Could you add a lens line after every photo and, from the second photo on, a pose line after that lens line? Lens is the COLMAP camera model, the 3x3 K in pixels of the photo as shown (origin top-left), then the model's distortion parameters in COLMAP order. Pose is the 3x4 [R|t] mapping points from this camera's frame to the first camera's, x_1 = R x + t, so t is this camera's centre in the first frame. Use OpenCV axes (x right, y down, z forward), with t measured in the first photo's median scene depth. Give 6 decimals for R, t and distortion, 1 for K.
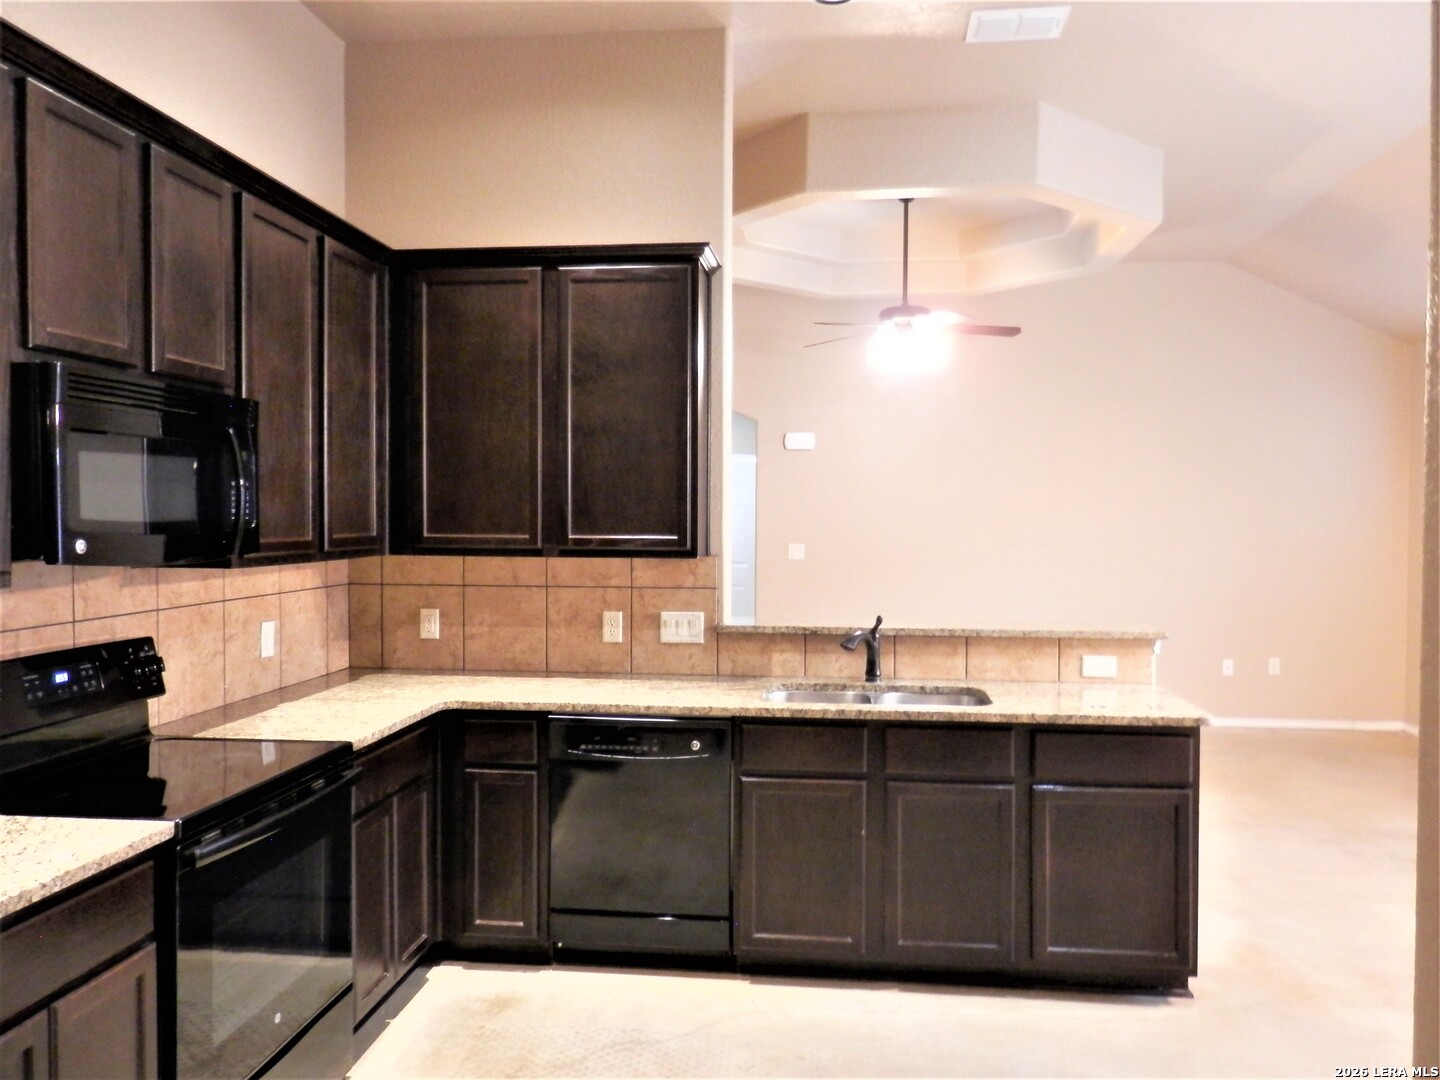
lens RADIAL K [[1067.9, 0, 728.2], [0, 1067.9, 543.0], [0, 0, 1]] dist [-0.002284, 0.007402]
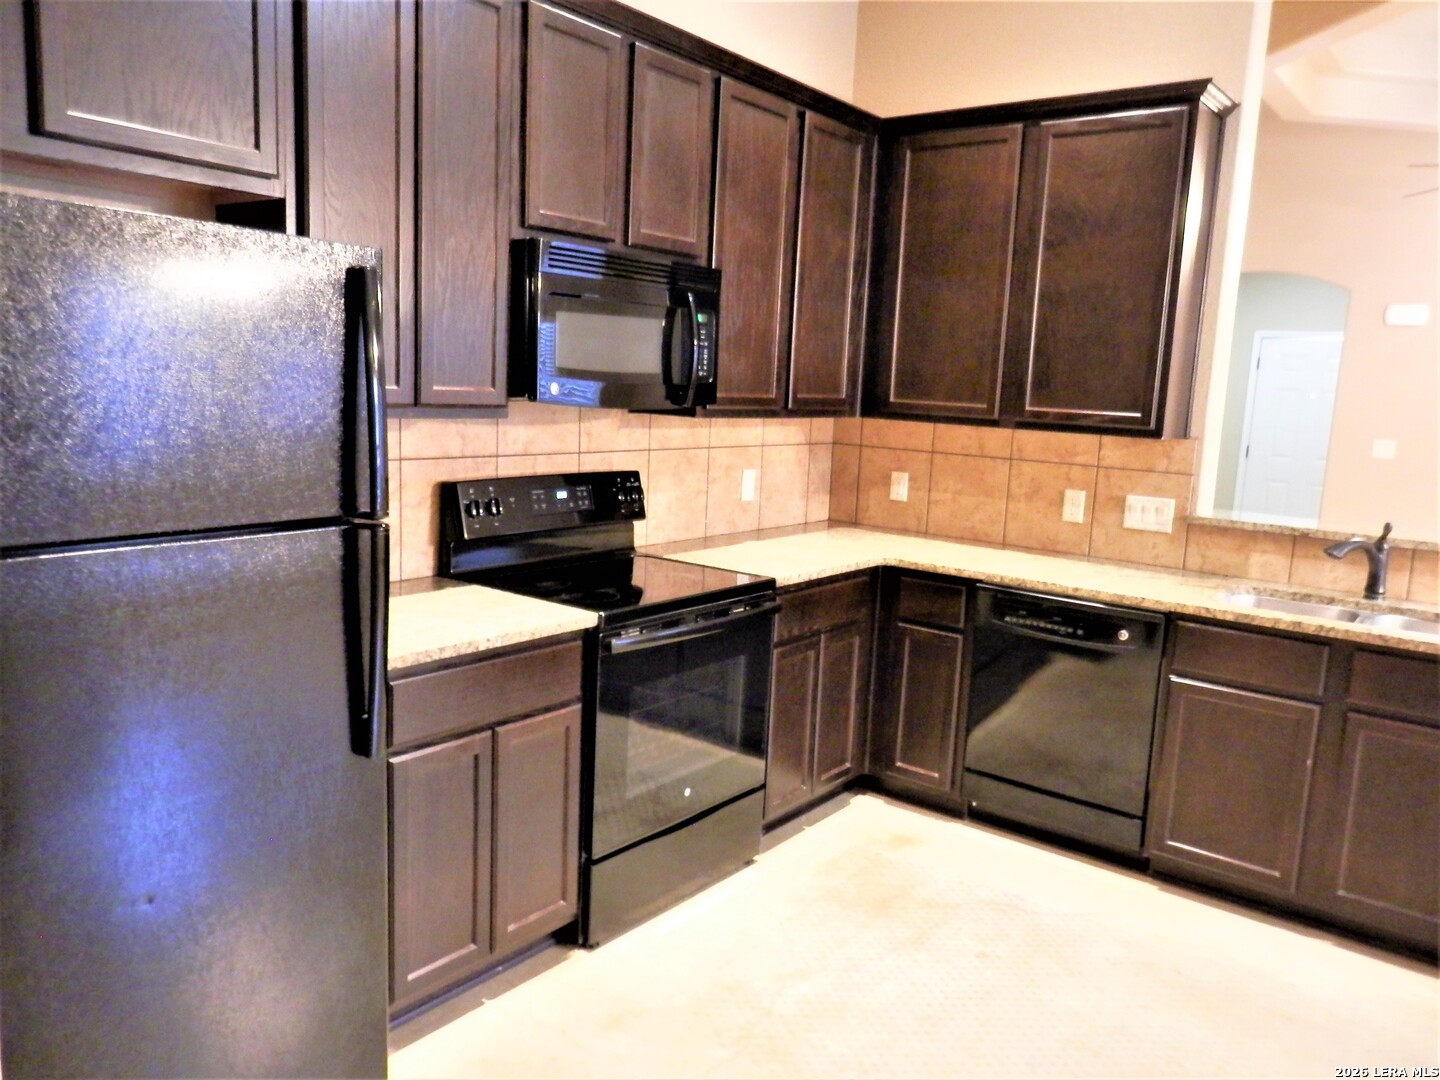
lens RADIAL K [[1067.9, 0, 722.5], [0, 1067.9, 549.6], [0, 0, 1]] dist [-0.002284, 0.007402]
pose [[0.850675, 0.119067, -0.512031, 0.138996], [-0.056901, 0.989145, 0.135481, 0.005614], [0.522604, -0.086115, 0.848215, 0.014492]]
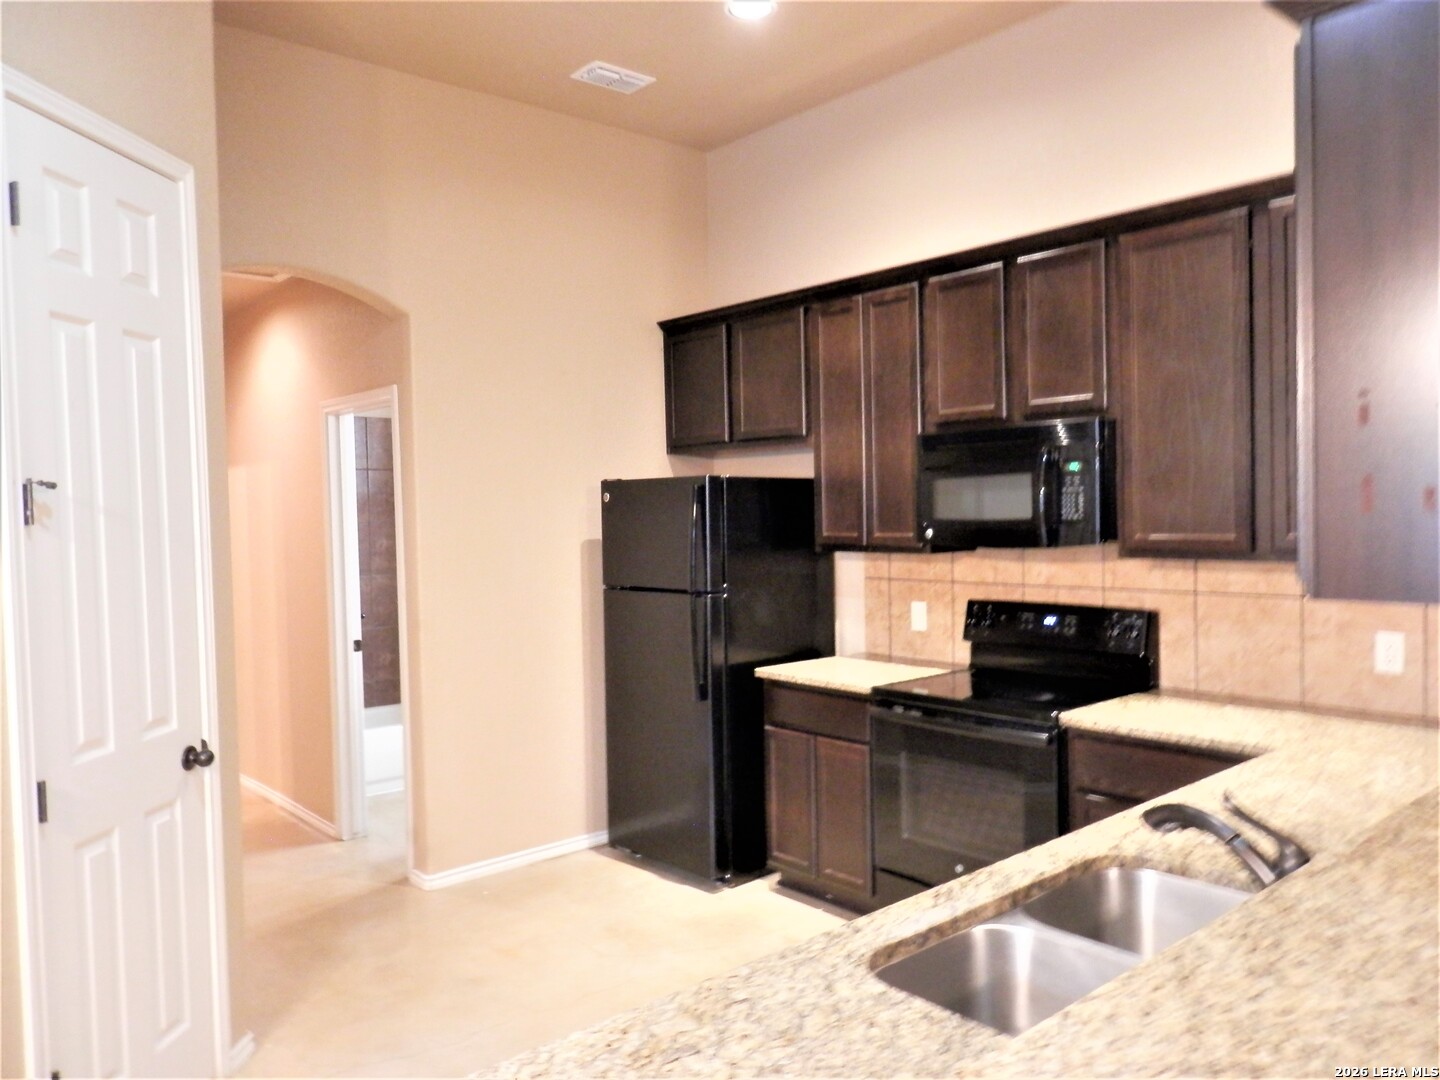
lens RADIAL K [[1067.9, 0, 722.3], [0, 1067.9, 539.2], [0, 0, 1]] dist [-0.002284, 0.007402]
pose [[-0.677590, 0.031910, -0.734747, 0.578913], [-0.000231, 0.999049, 0.043601, -0.040091], [0.735440, 0.029713, -0.676938, 1.206195]]
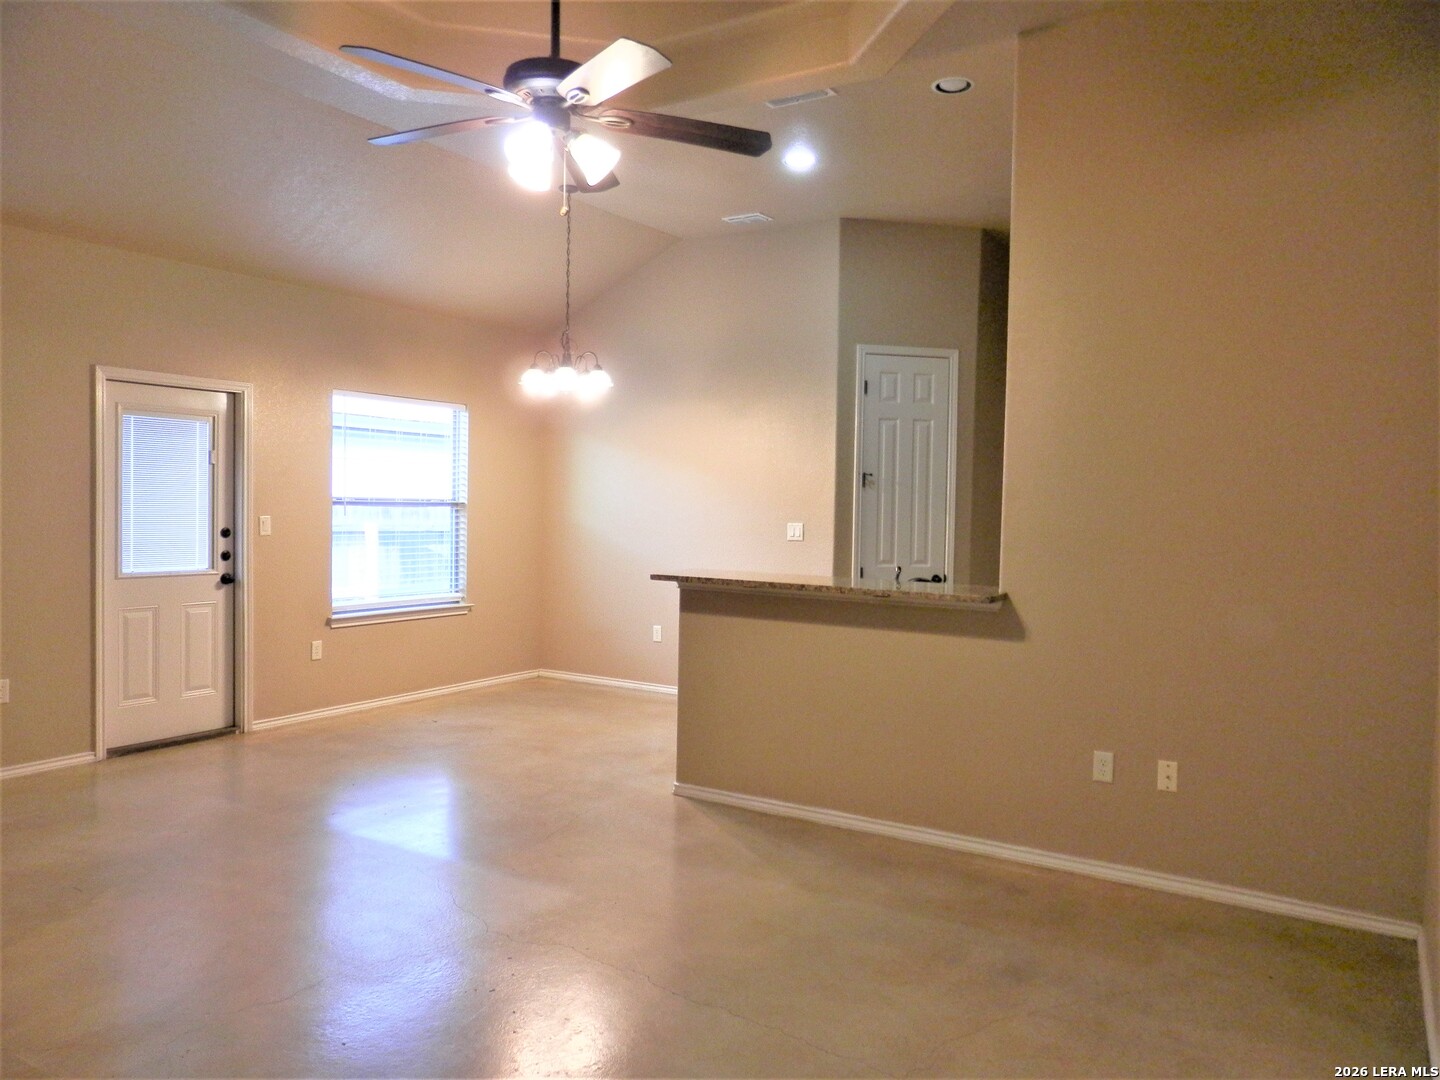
lens RADIAL K [[1067.9, 0, 716.0], [0, 1067.9, 538.4], [0, 0, 1]] dist [-0.002284, 0.007402]
pose [[-0.903011, -0.037988, 0.427934, -0.223846], [-0.011368, 0.997847, 0.064592, -0.050932], [-0.429467, 0.053462, -0.901499, 2.429420]]
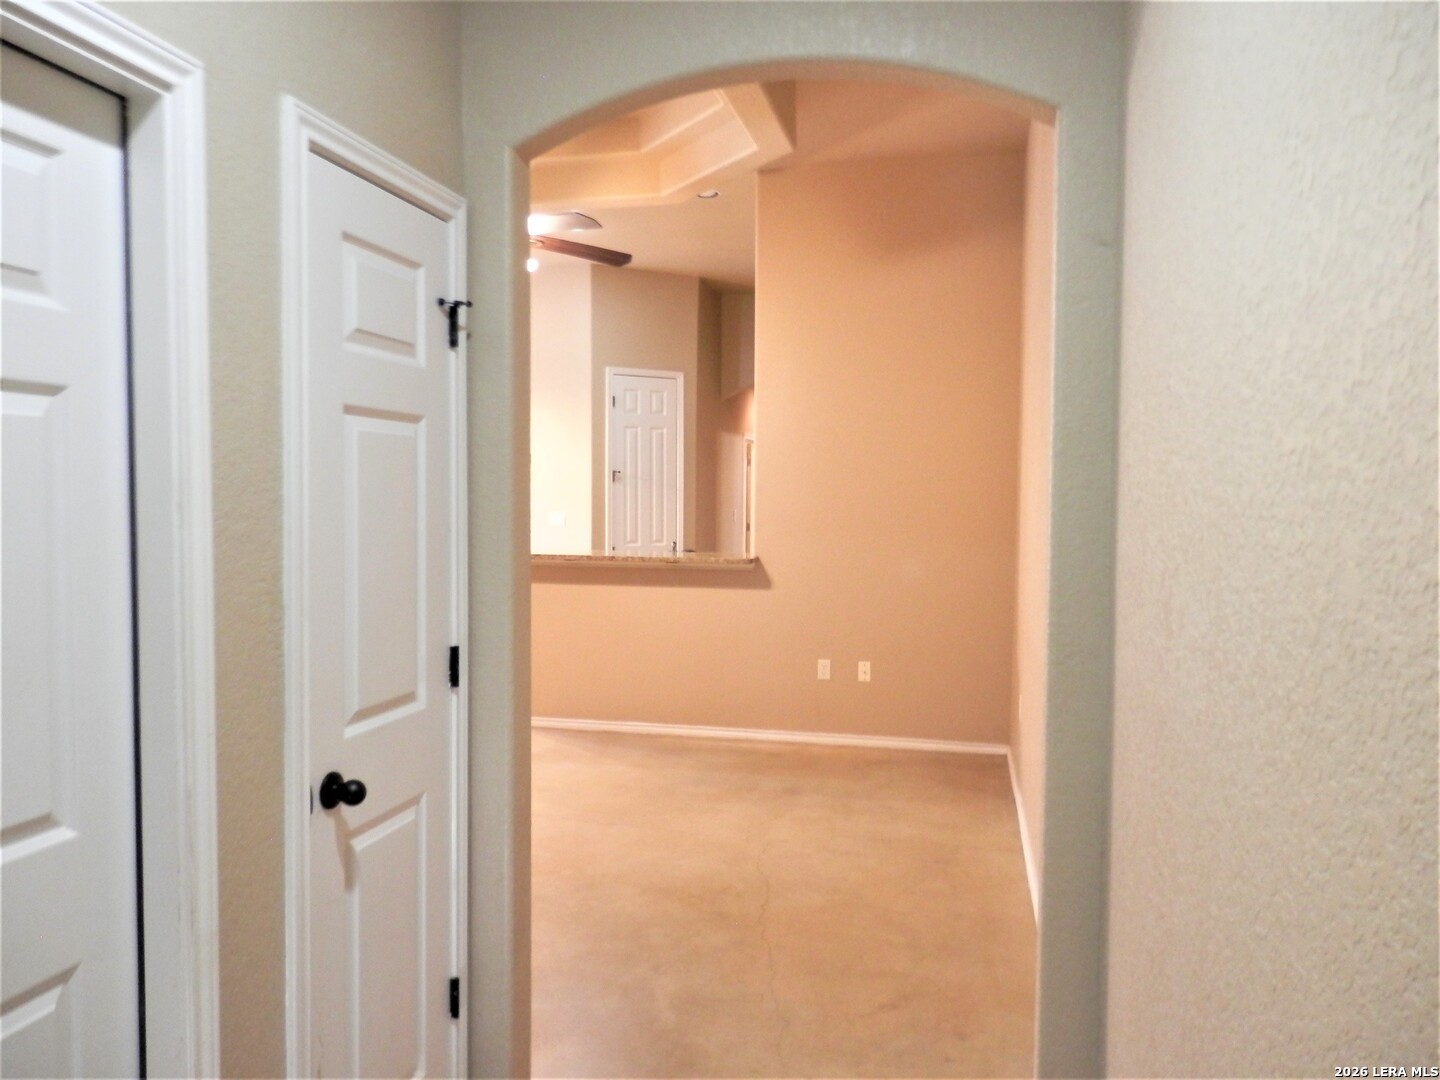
lens RADIAL K [[1067.9, 0, 719.8], [0, 1067.9, 532.3], [0, 0, 1]] dist [-0.002284, 0.007402]
pose [[-0.993503, -0.015864, 0.112692, -0.139489], [-0.008476, 0.997801, 0.065739, -0.069492], [-0.113487, 0.064357, -0.991453, 2.947741]]
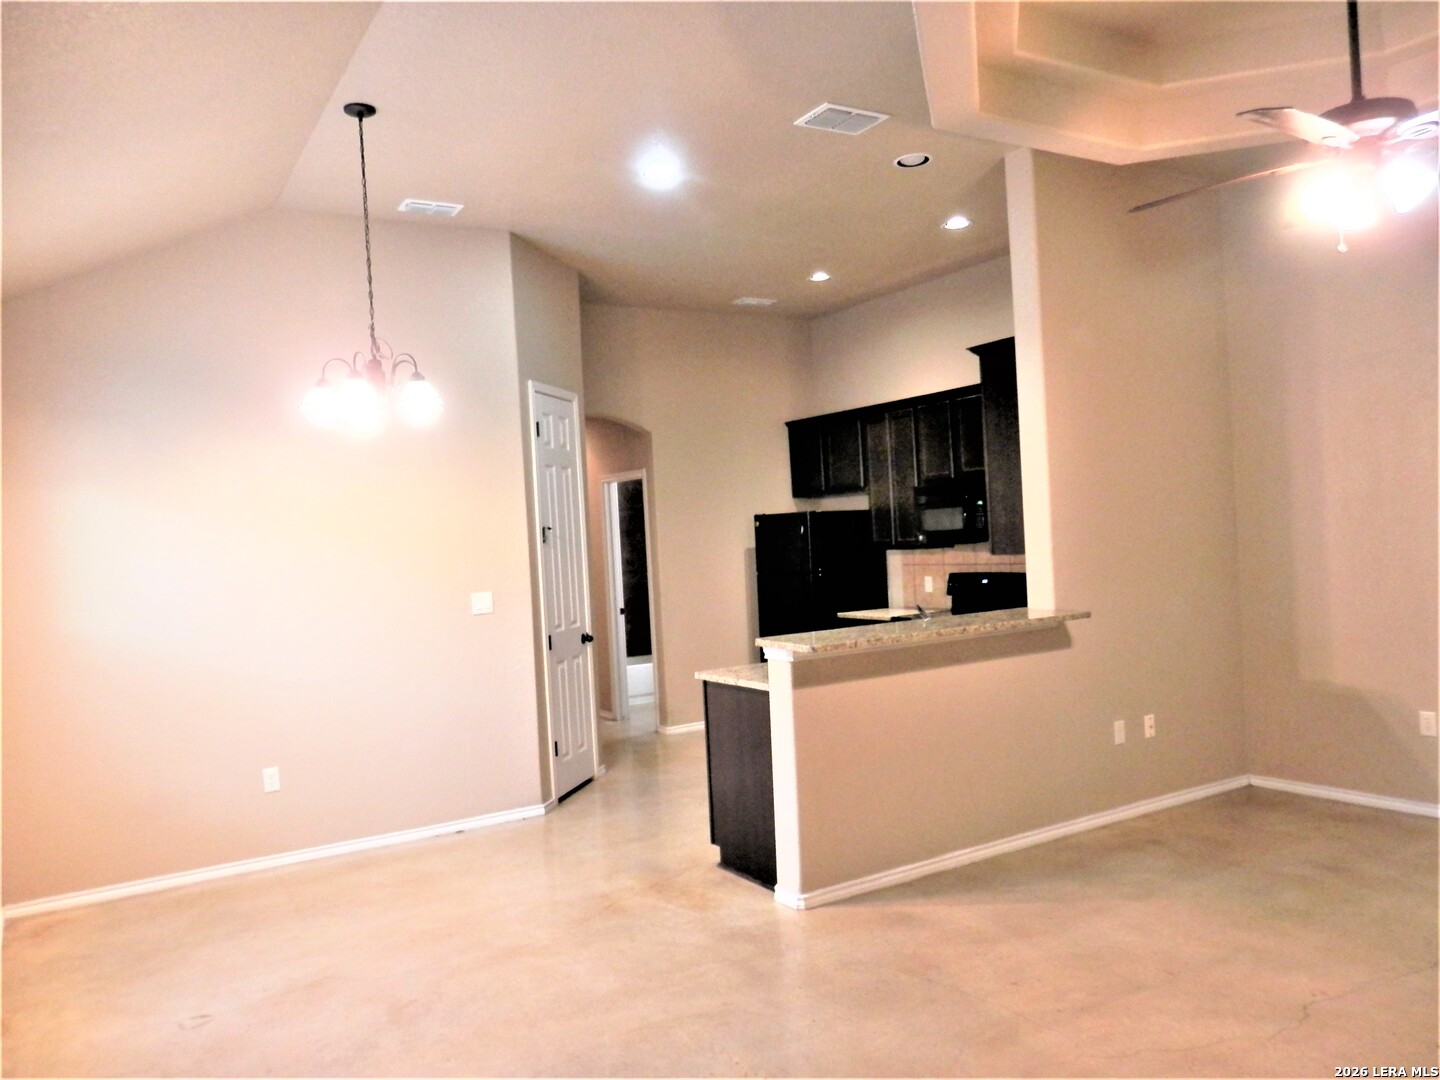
lens RADIAL K [[1067.9, 0, 717.8], [0, 1067.9, 534.4], [0, 0, 1]] dist [-0.002284, 0.007402]
pose [[-0.788885, 0.037362, -0.613404, 1.251228], [0.033484, 0.999281, 0.017803, -0.056956], [0.613628, -0.006494, -0.789568, 2.051983]]
